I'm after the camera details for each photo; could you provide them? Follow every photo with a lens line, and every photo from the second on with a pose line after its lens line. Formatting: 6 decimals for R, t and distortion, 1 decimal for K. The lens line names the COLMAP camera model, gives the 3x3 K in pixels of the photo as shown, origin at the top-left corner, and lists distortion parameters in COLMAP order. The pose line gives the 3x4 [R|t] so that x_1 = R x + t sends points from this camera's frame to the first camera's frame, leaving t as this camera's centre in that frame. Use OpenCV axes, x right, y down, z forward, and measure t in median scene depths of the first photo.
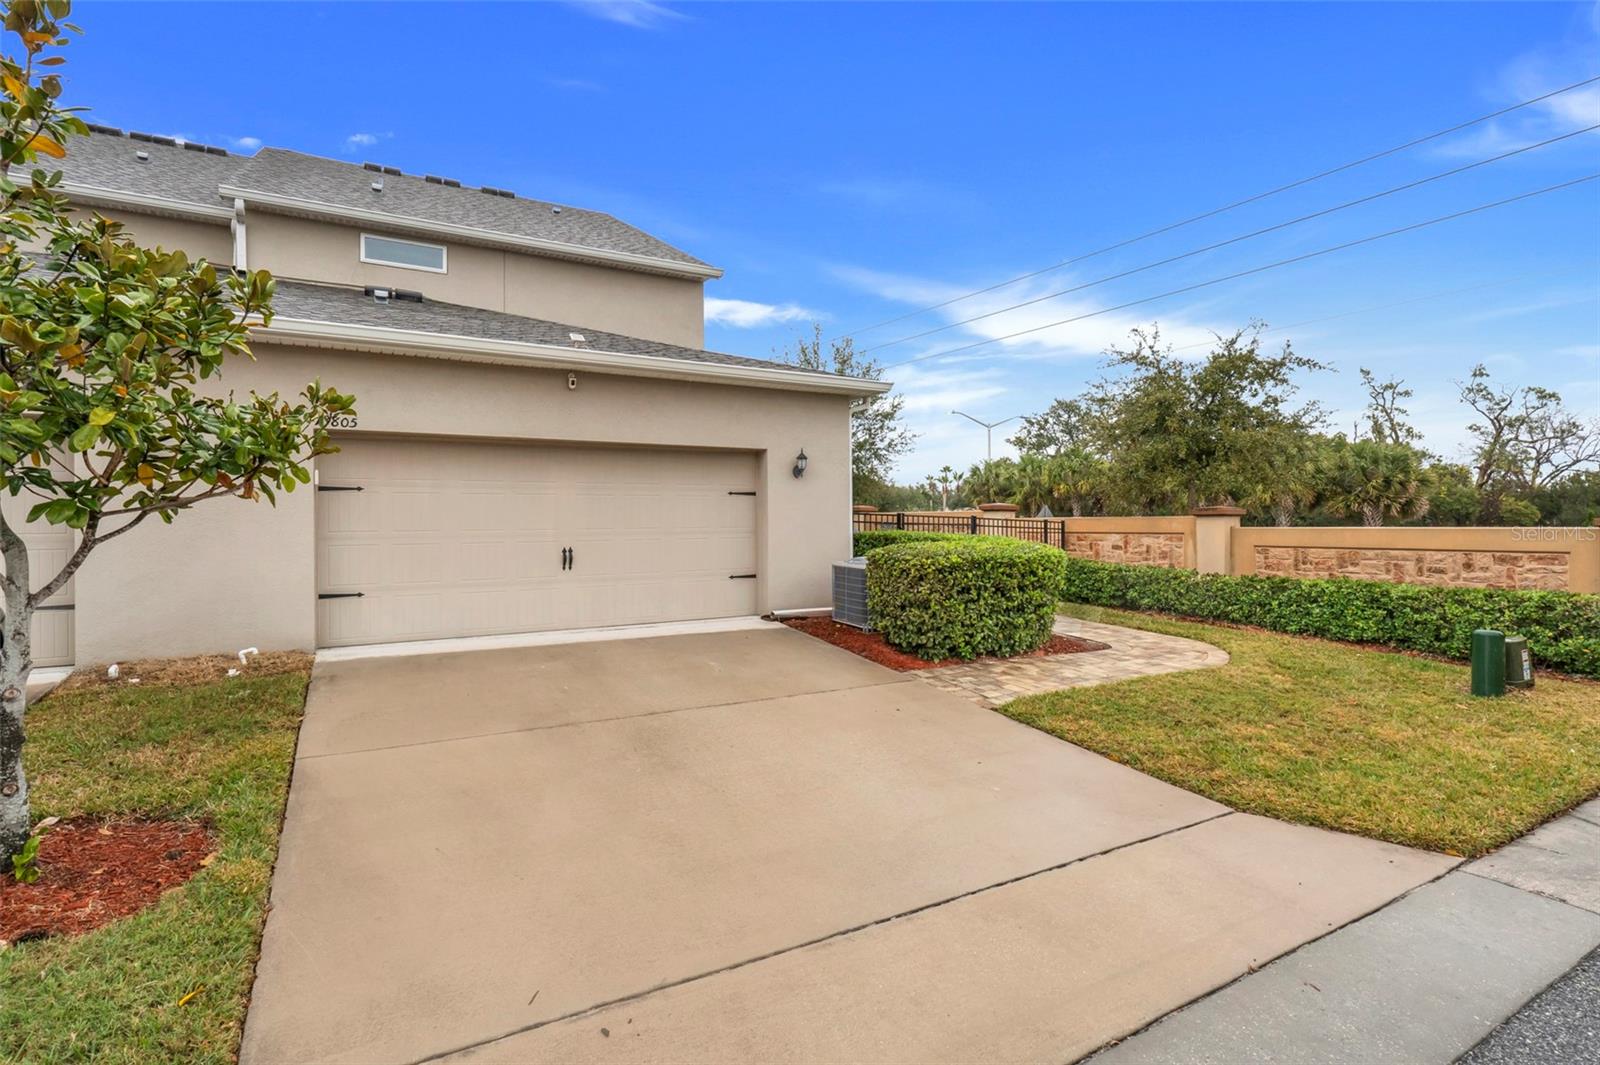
lens RADIAL K [[783.1, 0, 790.3], [0, 783.1, 522.9], [0, 0, 1]] dist [-0.006896, -0.000987]
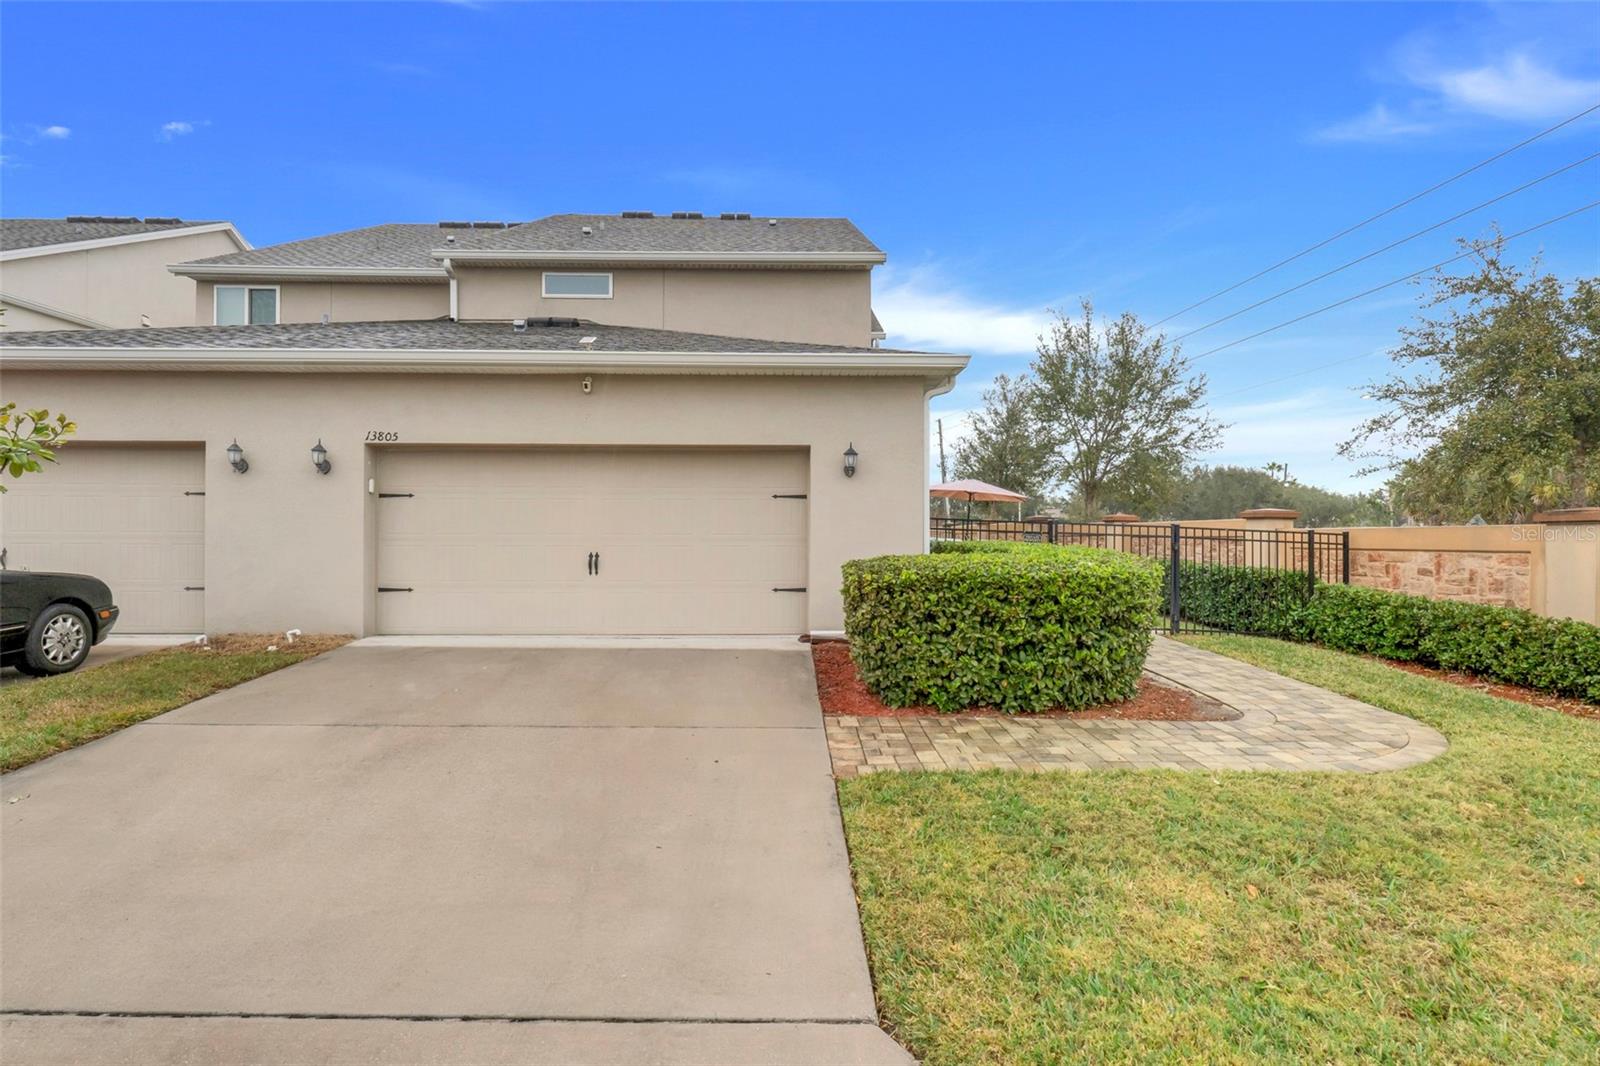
lens RADIAL K [[783.1, 0, 798.5], [0, 783.1, 539.2], [0, 0, 1]] dist [-0.006896, -0.000987]
pose [[0.872955, 0.009462, -0.487709, 0.382115], [-0.008770, 0.999955, 0.003703, 0.007678], [0.487721, 0.001045, 0.872999, 0.227814]]
